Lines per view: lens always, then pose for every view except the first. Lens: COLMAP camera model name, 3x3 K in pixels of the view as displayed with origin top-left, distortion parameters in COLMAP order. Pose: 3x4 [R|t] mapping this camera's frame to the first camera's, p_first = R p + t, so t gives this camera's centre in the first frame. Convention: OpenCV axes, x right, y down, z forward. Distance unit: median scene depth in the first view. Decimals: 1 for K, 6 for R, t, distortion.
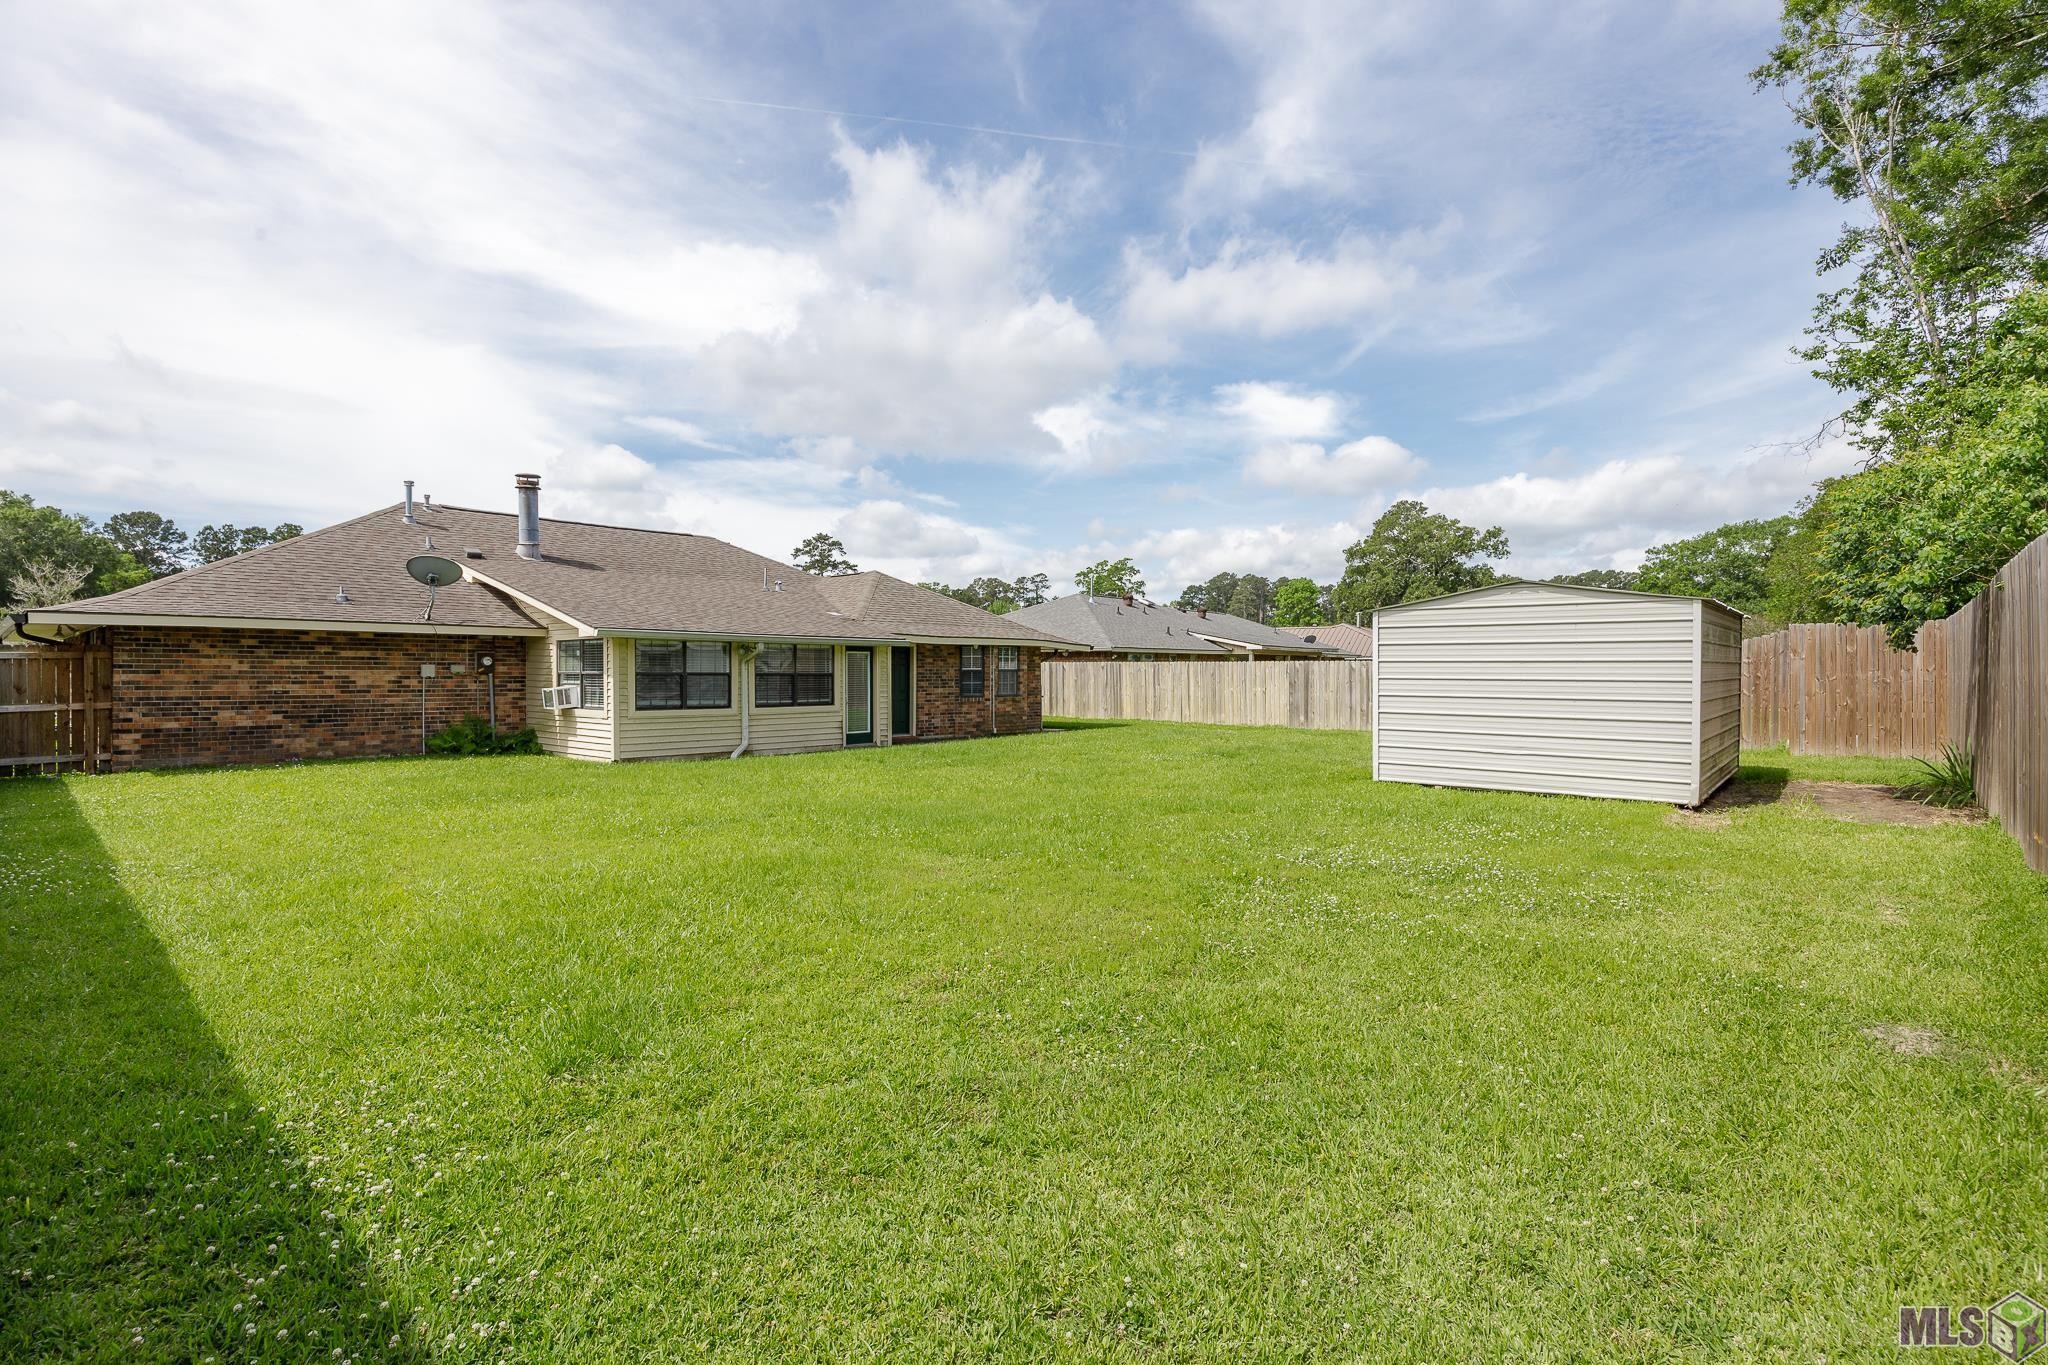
lens RADIAL K [[961.7, 0, 1040.7], [0, 961.7, 665.4], [0, 0, 1]] dist [-0.027005, 0.000770]
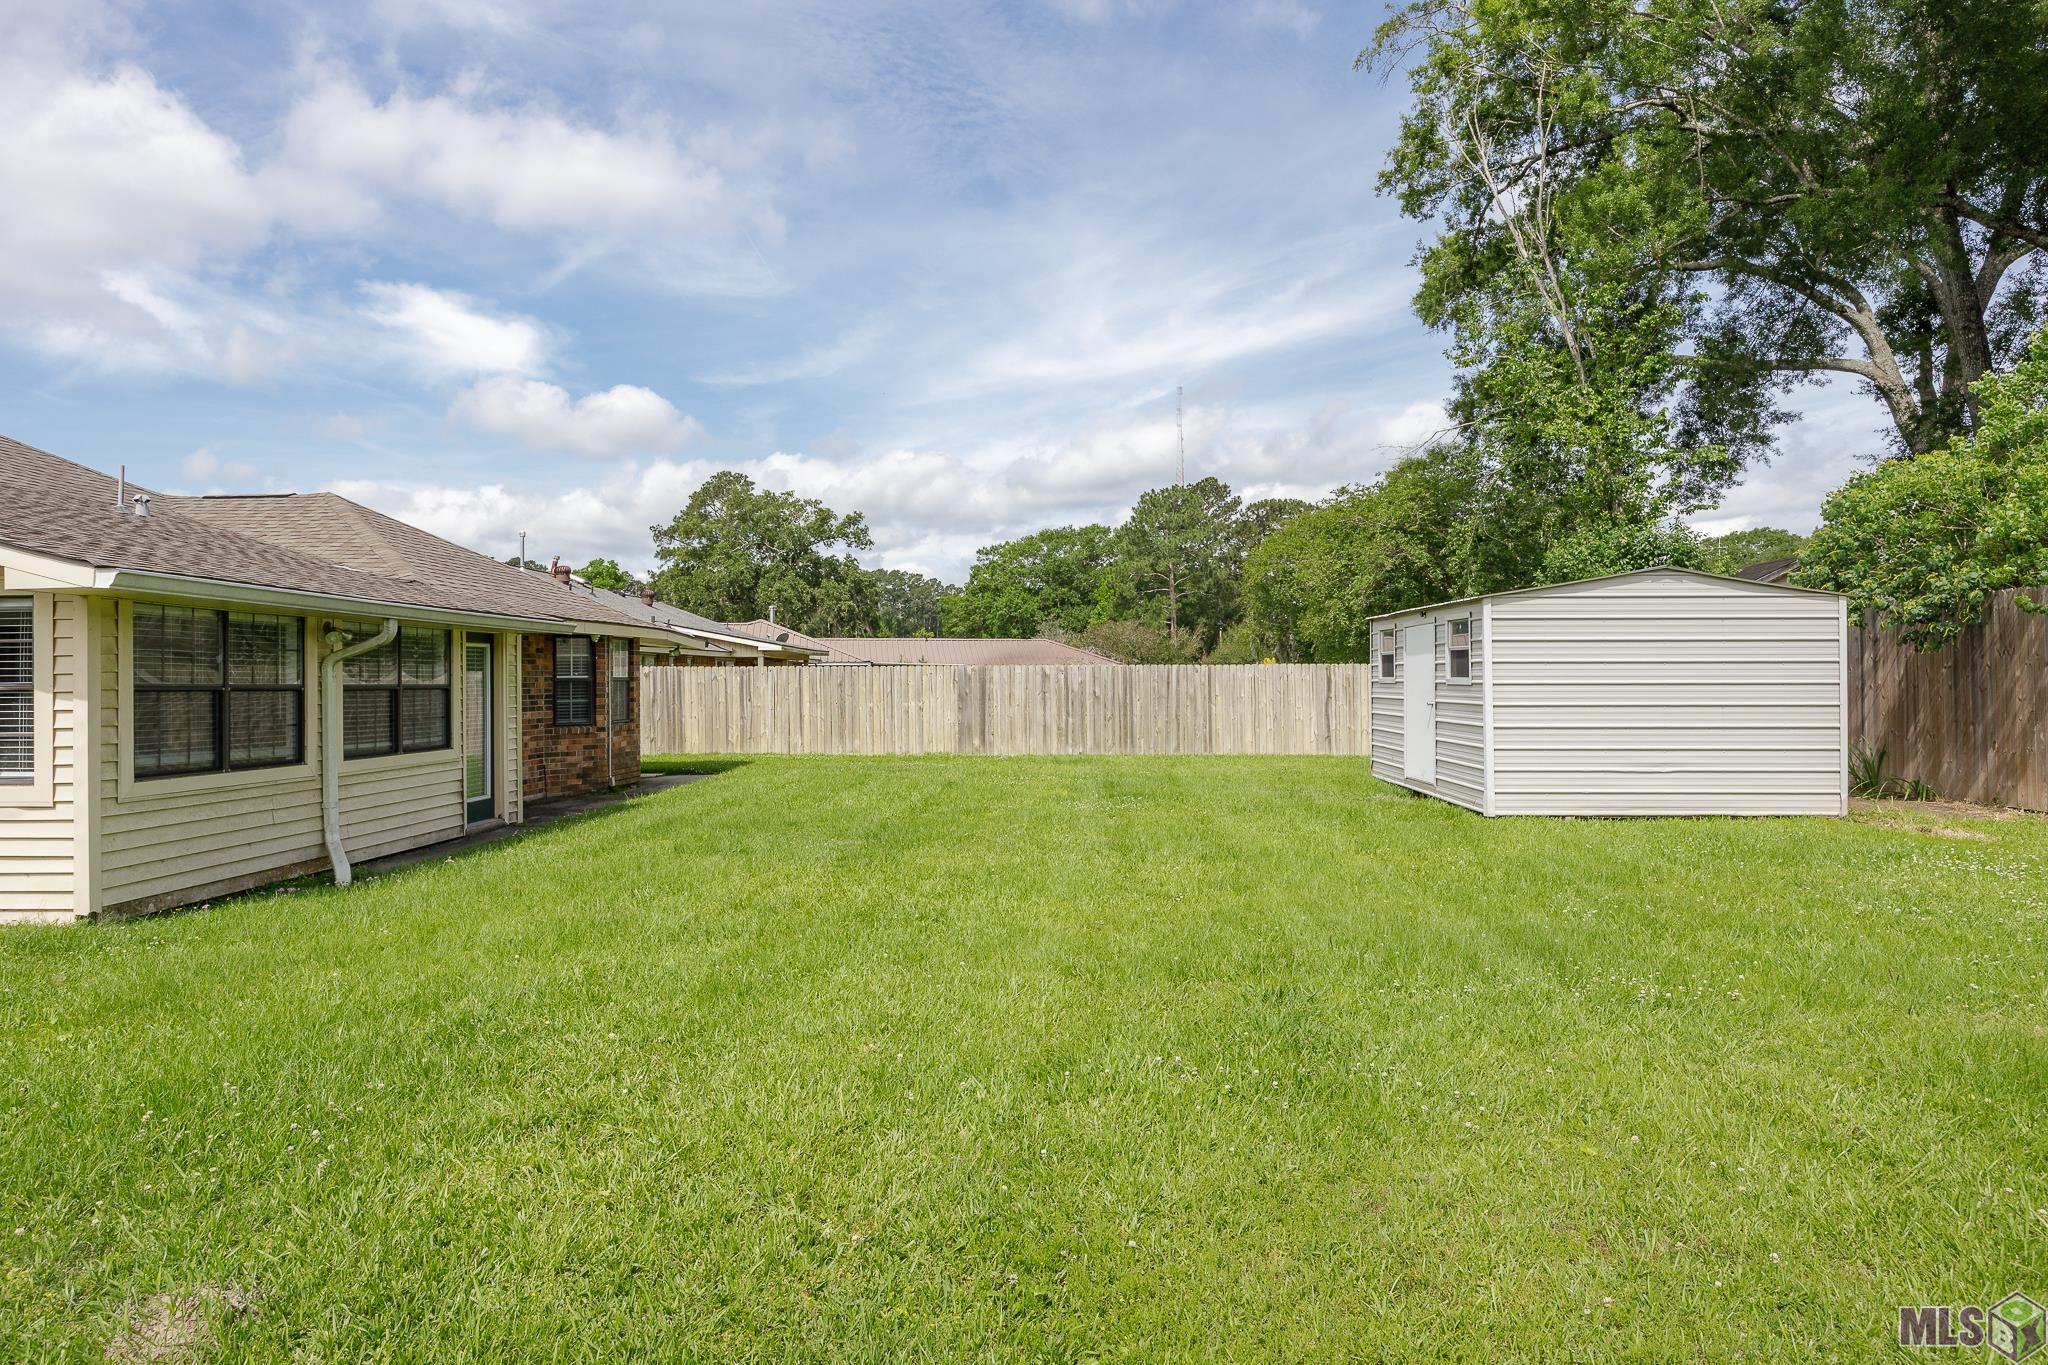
lens RADIAL K [[1202.4, 0, 1036.0], [0, 1202.4, 698.1], [0, 0, 1]] dist [-0.021793, -0.000095]
pose [[0.760908, -0.015299, 0.648679, -0.096606], [0.003778, 0.999809, 0.019150, 0.001043], [-0.648848, -0.012120, 0.760821, 0.080833]]
